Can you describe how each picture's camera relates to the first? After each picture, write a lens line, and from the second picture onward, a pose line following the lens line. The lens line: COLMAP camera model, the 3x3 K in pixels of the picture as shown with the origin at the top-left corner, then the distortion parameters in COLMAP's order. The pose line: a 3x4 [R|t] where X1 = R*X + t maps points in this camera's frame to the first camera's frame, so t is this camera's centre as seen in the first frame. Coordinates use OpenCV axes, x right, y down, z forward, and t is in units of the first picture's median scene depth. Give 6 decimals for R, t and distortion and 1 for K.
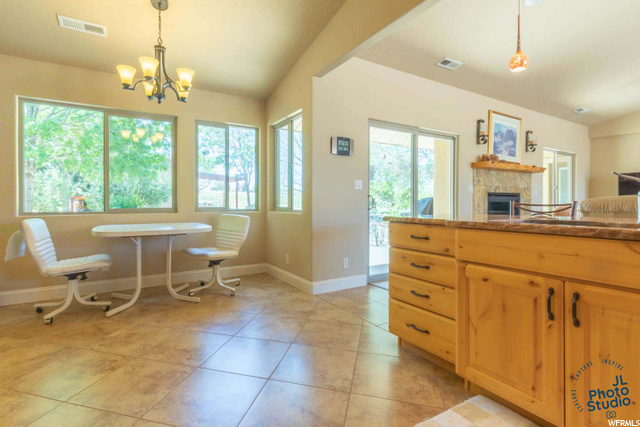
lens RADIAL K [[305.5, 0, 299.3], [0, 305.5, 202.6], [0, 0, 1]] dist [0.002045, 0.000068]
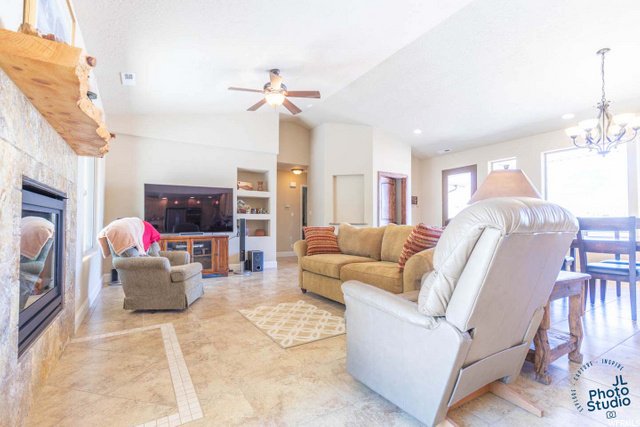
lens RADIAL K [[299.4, 0, 320.0], [0, 299.4, 213.5], [0, 0, 1]] dist [0.002782, 0.000120]
pose [[-0.041919, 0.033517, 0.998559, 0.602889], [0.003894, 0.999435, -0.033383, 0.018581], [-0.999113, 0.002489, -0.042026, 1.351529]]
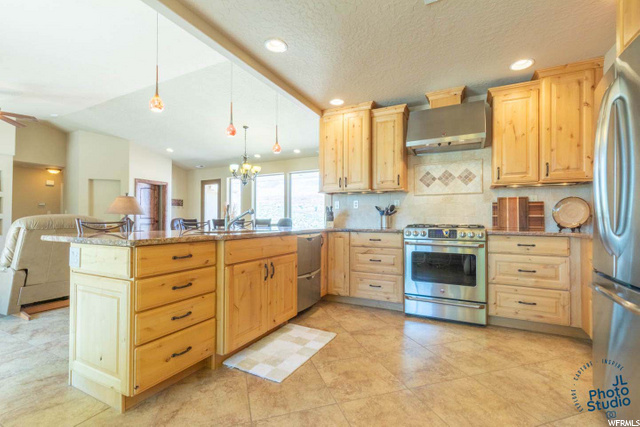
lens RADIAL K [[290.6, 0, 320.0], [0, 290.6, 216.1], [0, 0, 1]] dist [0.004058, -0.000010]
pose [[-0.544861, 0.009137, 0.838476, -0.427223], [-0.000186, 0.999939, -0.011018, -0.003789], [-0.838526, -0.006159, -0.544827, 0.785429]]
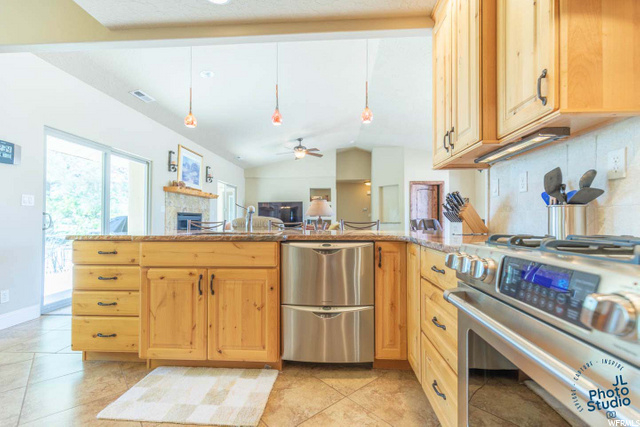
lens RADIAL K [[290.6, 0, 320.0], [0, 290.6, 216.1], [0, 0, 1]] dist [0.004058, -0.000010]
pose [[0.551714, 0.011382, 0.833956, -0.045434], [0.002422, 0.999881, -0.015249, -0.000442], [-0.834030, 0.010433, 0.551621, -0.160951]]
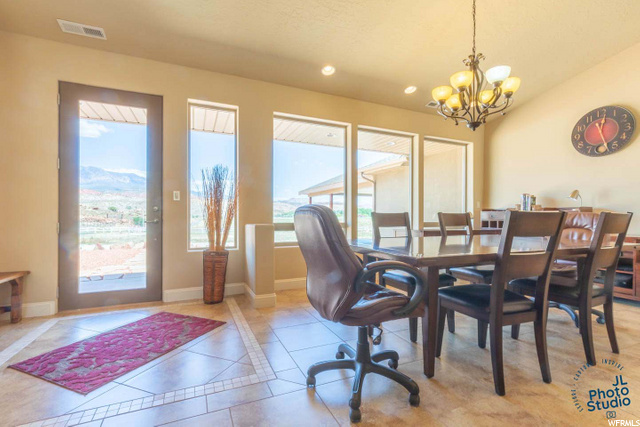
lens RADIAL K [[290.6, 0, 320.0], [0, 290.6, 216.1], [0, 0, 1]] dist [0.004058, -0.000010]
pose [[-0.995028, -0.003174, 0.099540, 2.342677], [-0.002985, 0.999993, 0.002046, 0.010758], [-0.099546, 0.001738, -0.995031, 1.038910]]
